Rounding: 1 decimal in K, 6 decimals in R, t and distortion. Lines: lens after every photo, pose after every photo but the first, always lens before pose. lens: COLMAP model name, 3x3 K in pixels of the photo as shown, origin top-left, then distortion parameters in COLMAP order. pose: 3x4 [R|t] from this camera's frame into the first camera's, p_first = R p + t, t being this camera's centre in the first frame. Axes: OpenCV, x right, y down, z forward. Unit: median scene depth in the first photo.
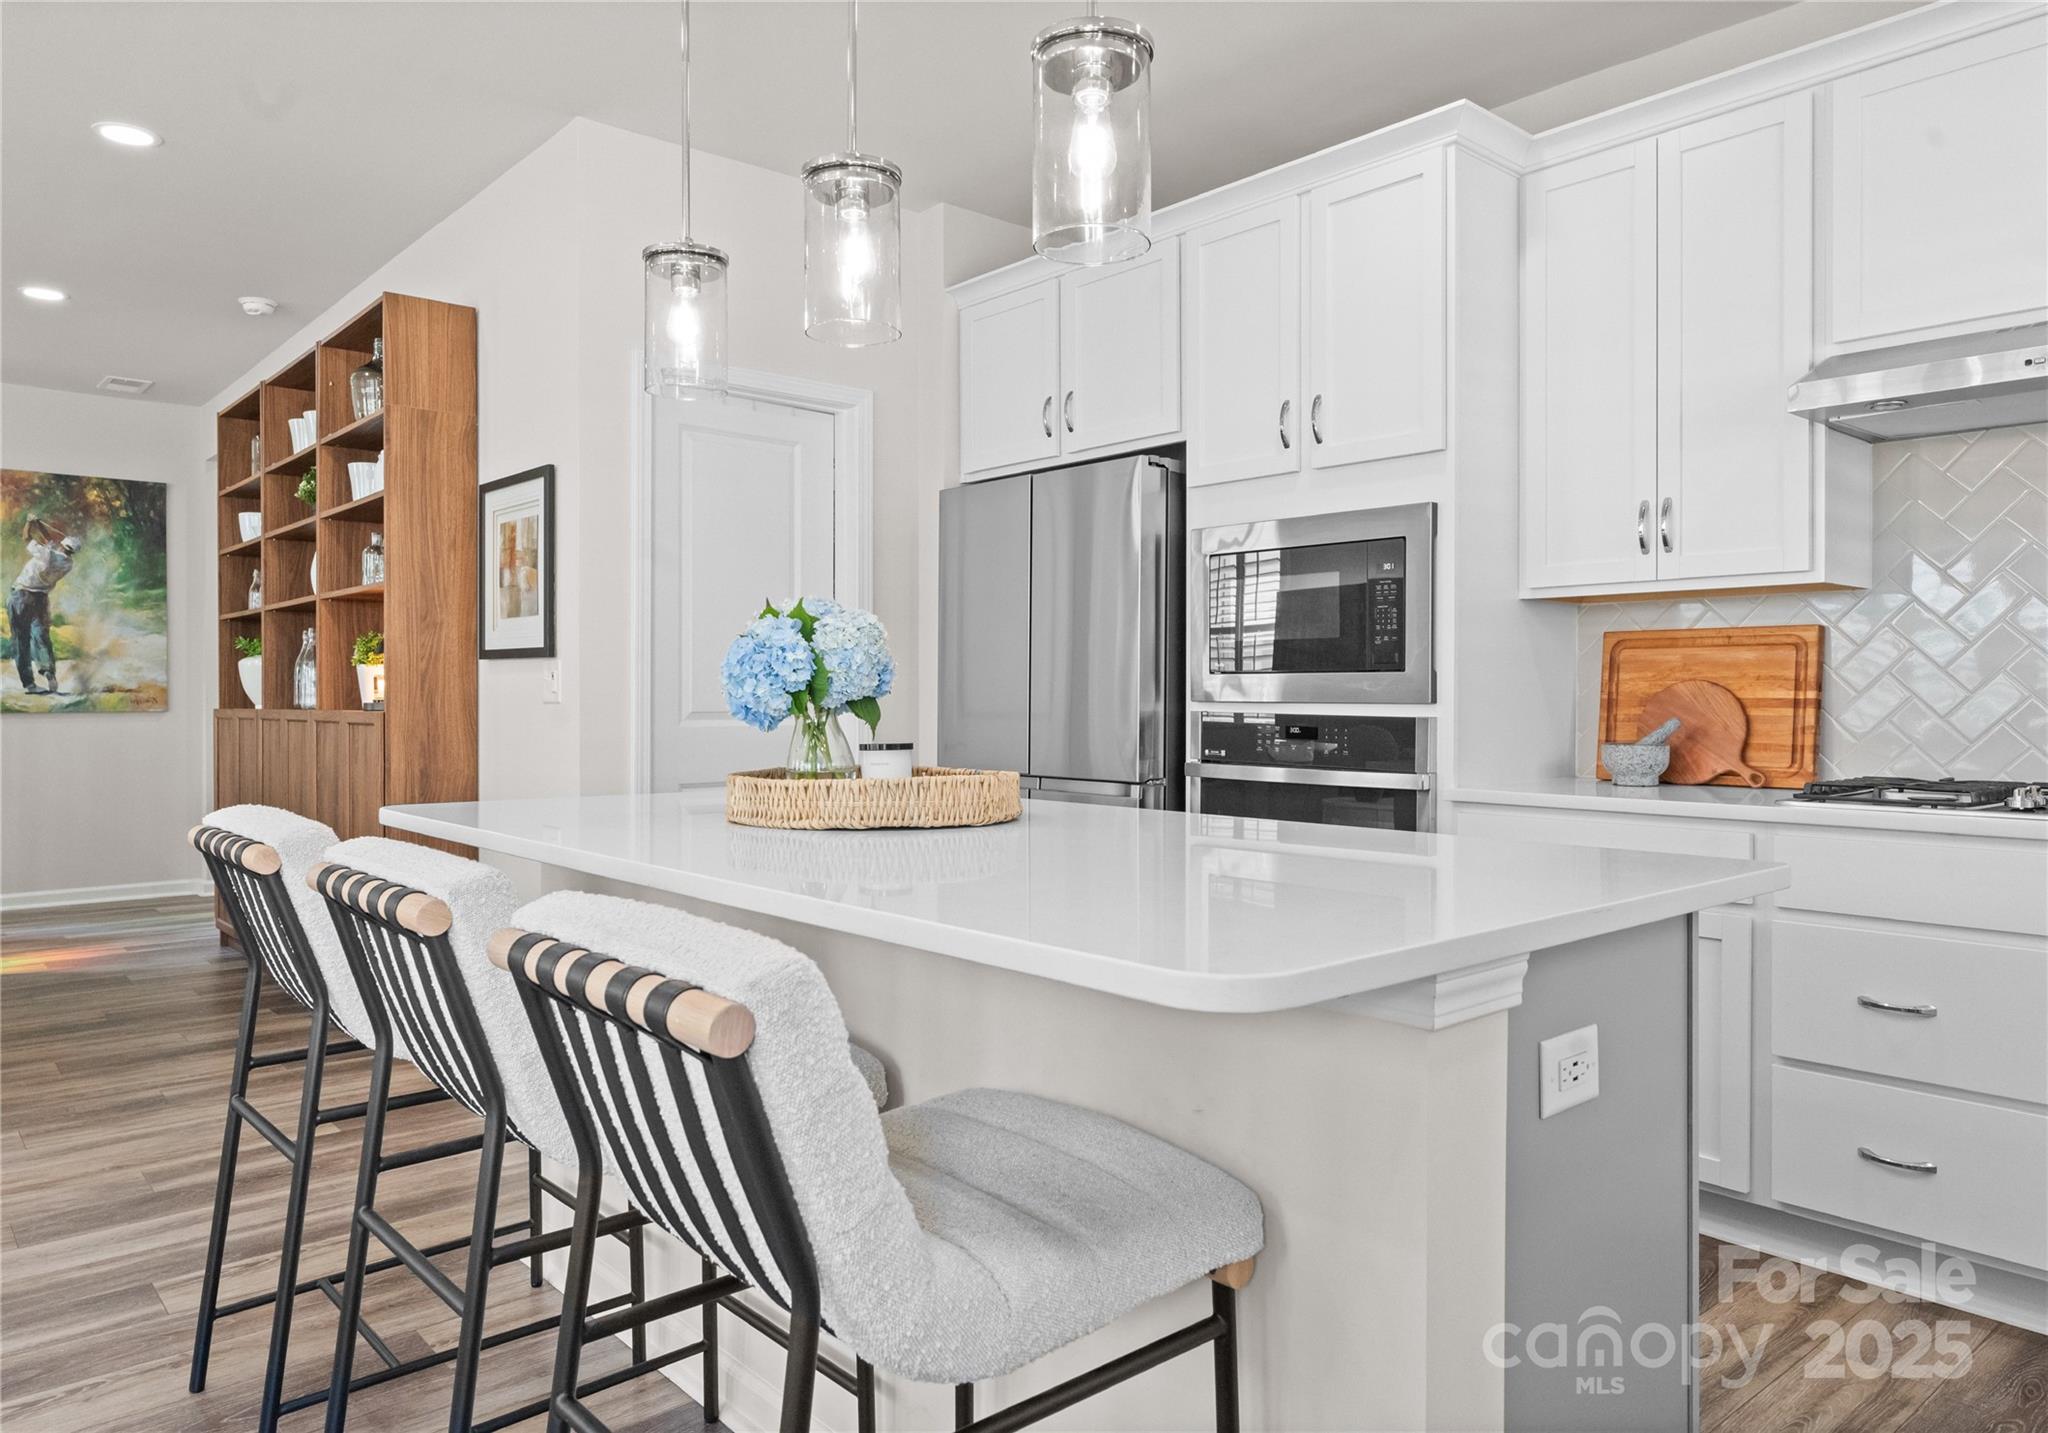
lens RADIAL K [[1345.1, 0, 1019.6], [0, 1345.1, 708.5], [0, 0, 1]] dist [0.000205, -0.005748]
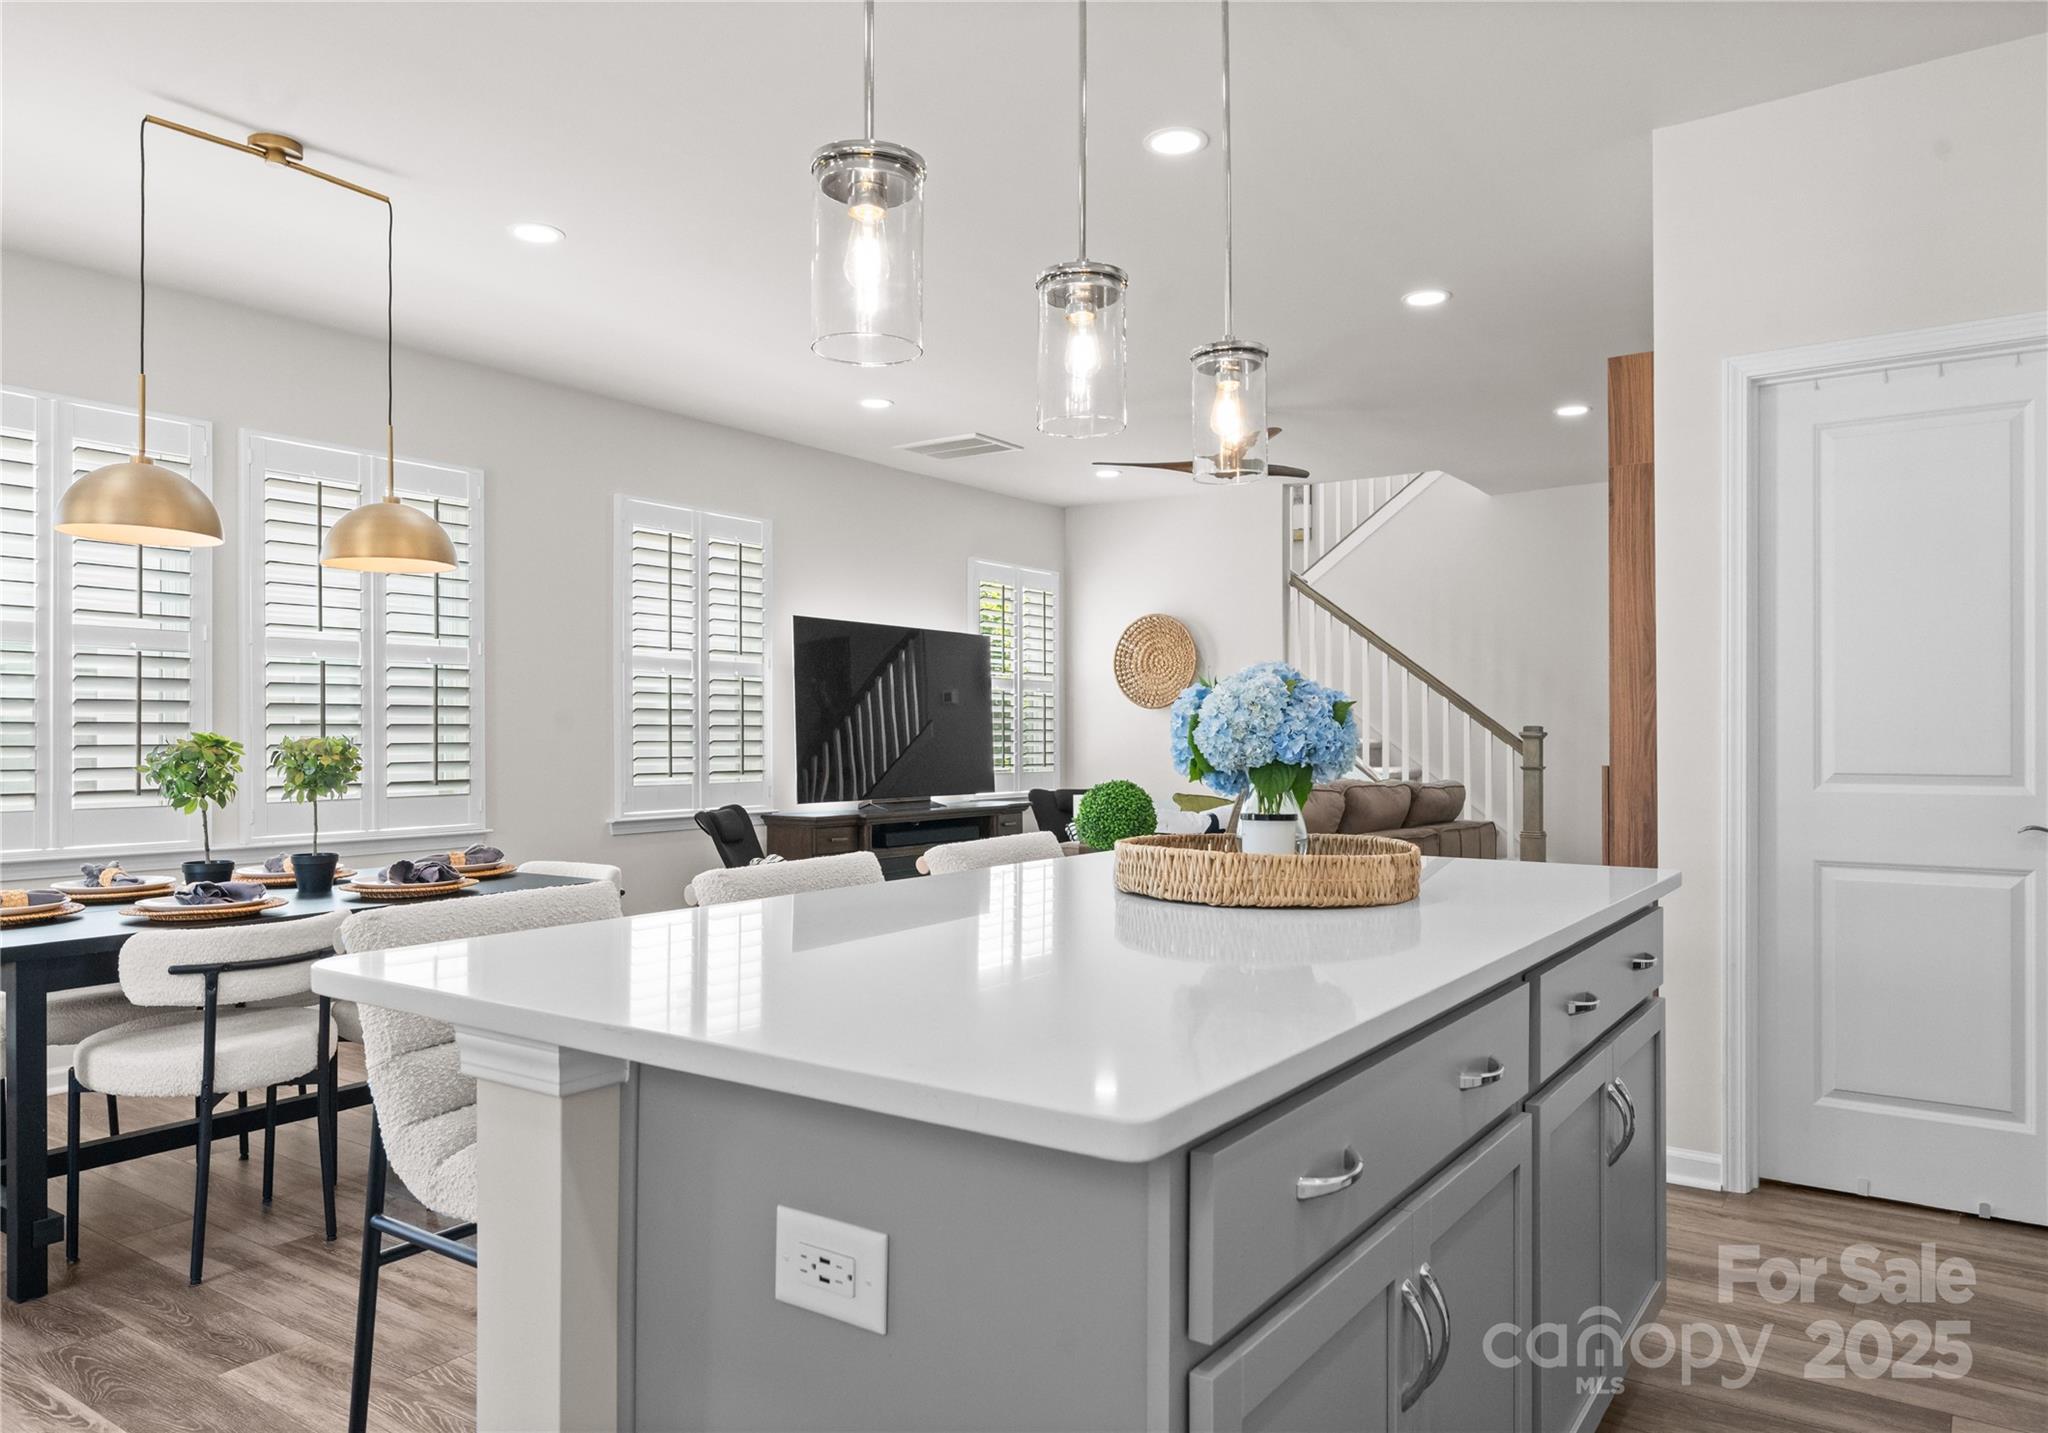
lens RADIAL K [[1345.1, 0, 1034.0], [0, 1345.1, 720.0], [0, 0, 1]] dist [0.000205, -0.005748]
pose [[0.229888, -0.014138, -0.973114, 0.252269], [-0.006435, 0.999851, -0.016047, -0.007602], [0.973196, 0.009951, 0.229763, 0.198854]]
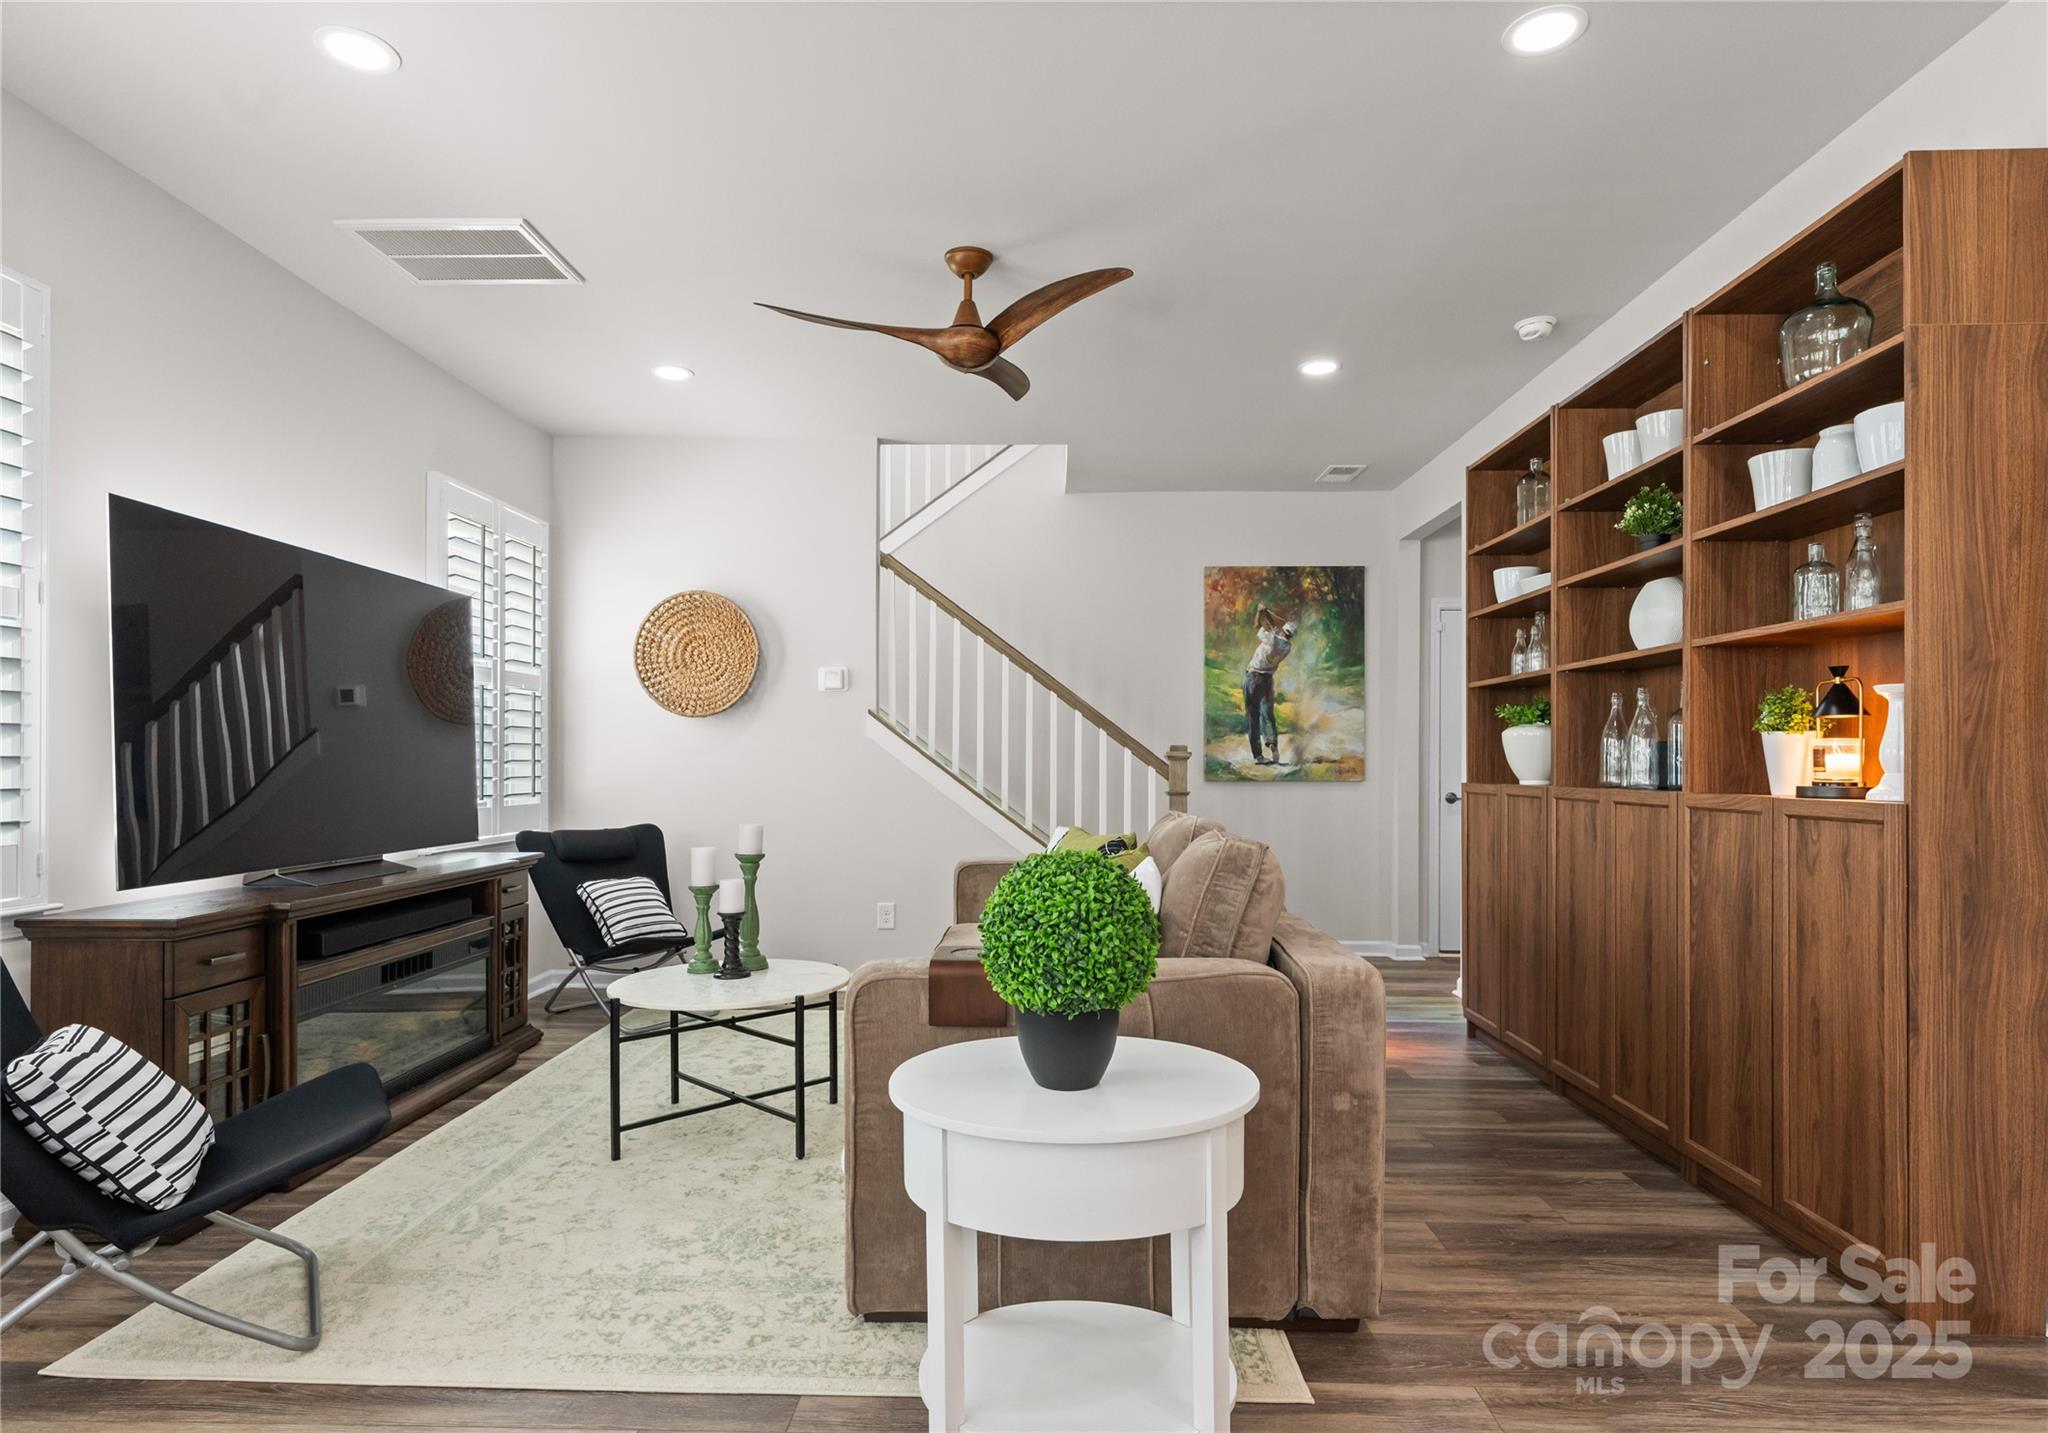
lens RADIAL K [[1109.6, 0, 1021.6], [0, 1109.6, 754.3], [0, 0, 1]] dist [0.005179, 0.001958]
pose [[0.725747, -0.001270, -0.687961, -0.244352], [-0.009252, 0.999890, -0.011606, -0.006623], [0.687900, 0.014788, 0.725655, 0.191445]]
